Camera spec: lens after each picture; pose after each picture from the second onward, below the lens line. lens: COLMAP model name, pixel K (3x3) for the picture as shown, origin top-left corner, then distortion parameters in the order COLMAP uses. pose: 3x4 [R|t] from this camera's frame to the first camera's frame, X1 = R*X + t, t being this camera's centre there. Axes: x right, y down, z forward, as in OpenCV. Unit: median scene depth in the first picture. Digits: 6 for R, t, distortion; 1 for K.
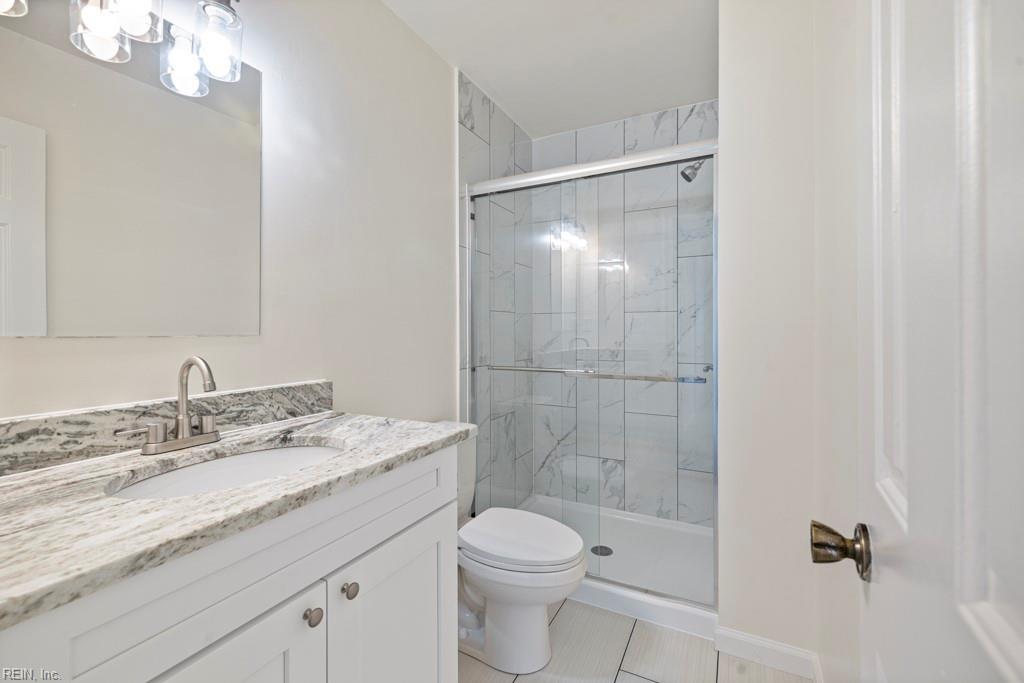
lens RADIAL K [[437.4, 0, 514.0], [0, 437.4, 334.9], [0, 0, 1]] dist [0.003158, 0.000219]
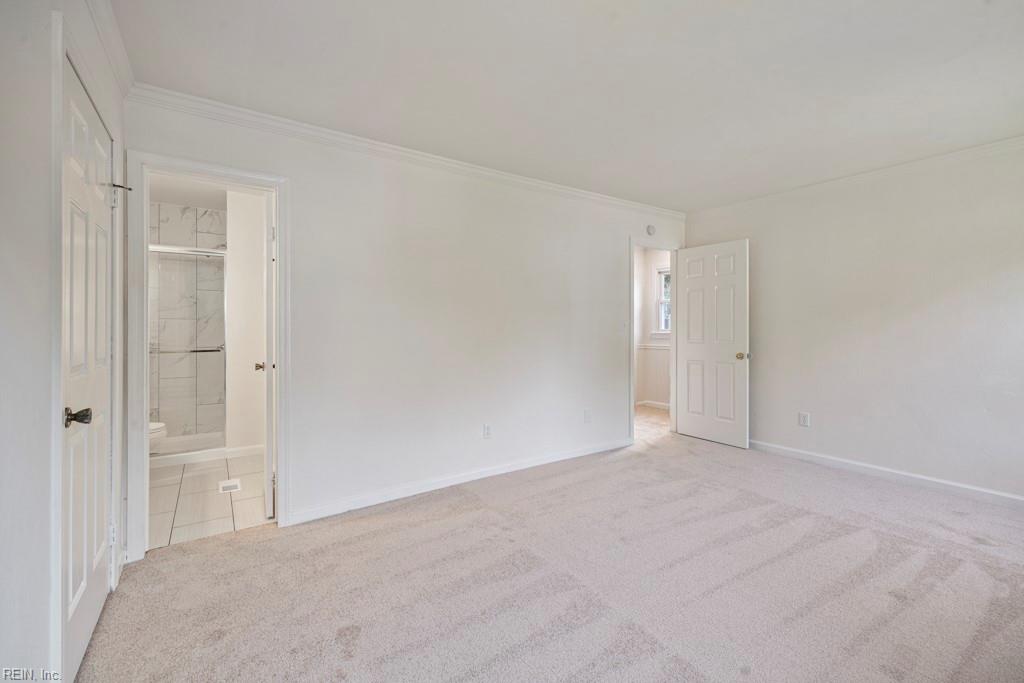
lens RADIAL K [[437.4, 0, 515.8], [0, 437.4, 332.8], [0, 0, 1]] dist [0.003158, 0.000219]
pose [[0.469970, -0.002869, 0.882678, -0.621122], [-0.001833, 0.999989, 0.004226, -0.006672], [-0.882681, -0.003604, 0.469960, -1.045866]]
